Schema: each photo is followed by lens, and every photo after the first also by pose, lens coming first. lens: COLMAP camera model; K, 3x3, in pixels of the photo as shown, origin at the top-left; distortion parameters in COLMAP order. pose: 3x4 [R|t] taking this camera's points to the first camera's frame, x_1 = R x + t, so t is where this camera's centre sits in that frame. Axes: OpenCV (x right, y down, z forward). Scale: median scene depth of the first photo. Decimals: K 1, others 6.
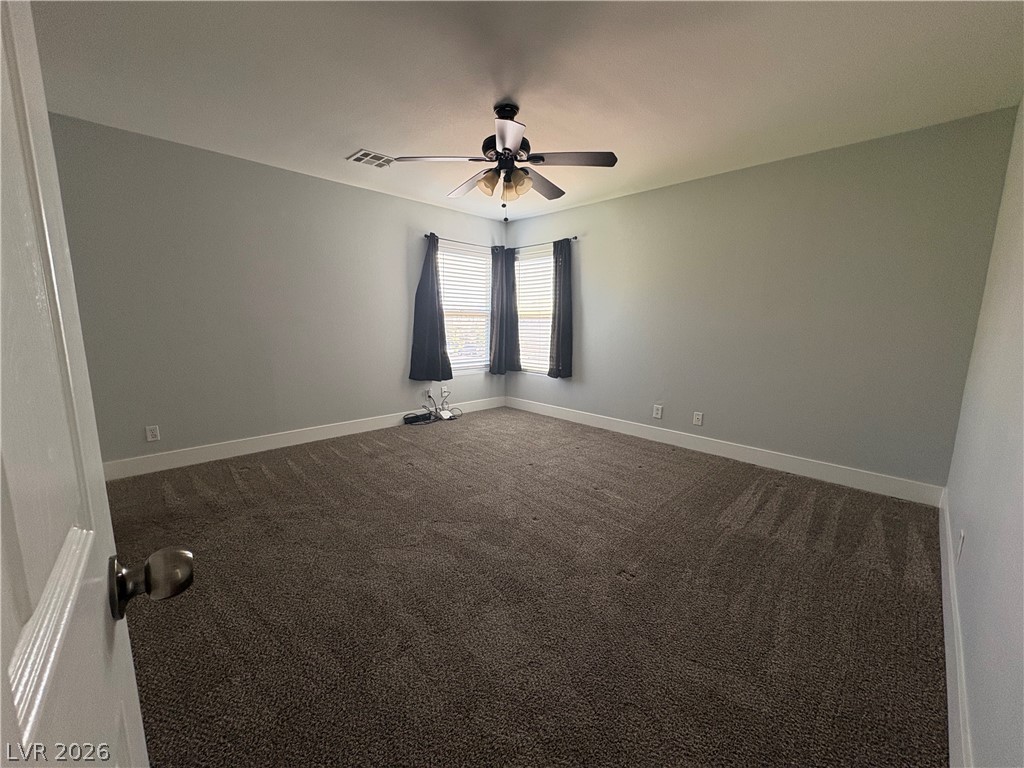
lens RADIAL K [[407.5, 0, 507.9], [0, 407.5, 388.1], [0, 0, 1]] dist [-0.000692, 0.000395]
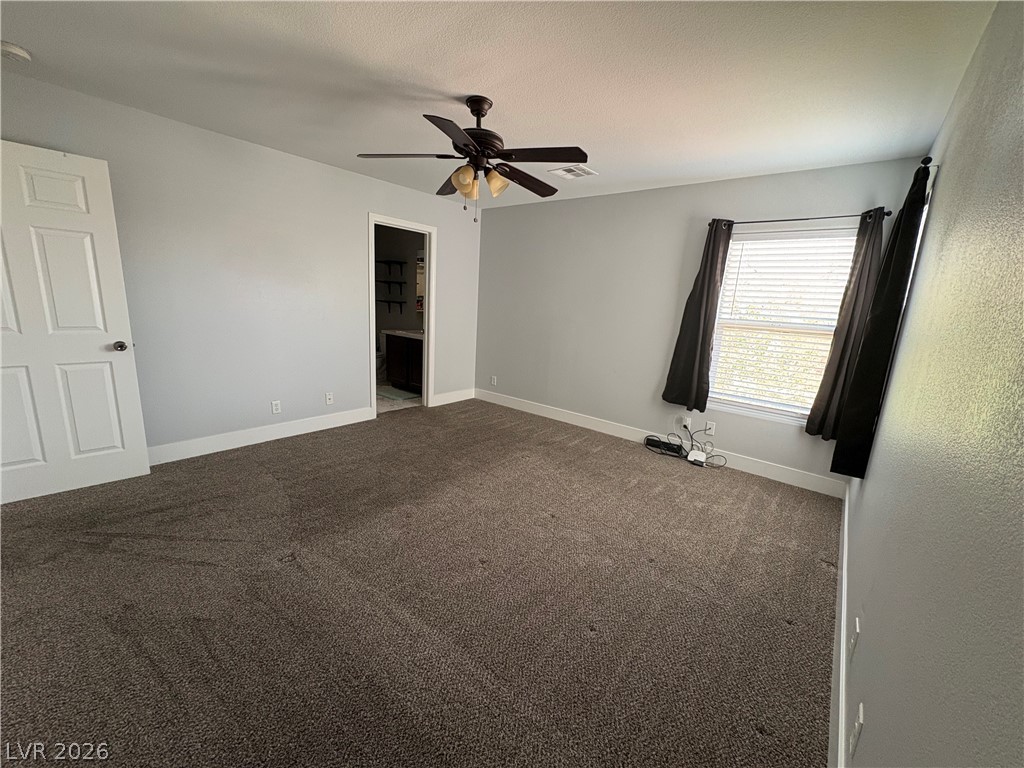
lens RADIAL K [[407.5, 0, 509.8], [0, 407.5, 378.6], [0, 0, 1]] dist [-0.000692, 0.000395]
pose [[0.125477, 0.188753, -0.973975, 0.535057], [-0.226353, 0.961287, 0.157133, -0.118848], [0.965929, 0.200745, 0.163345, 0.533684]]
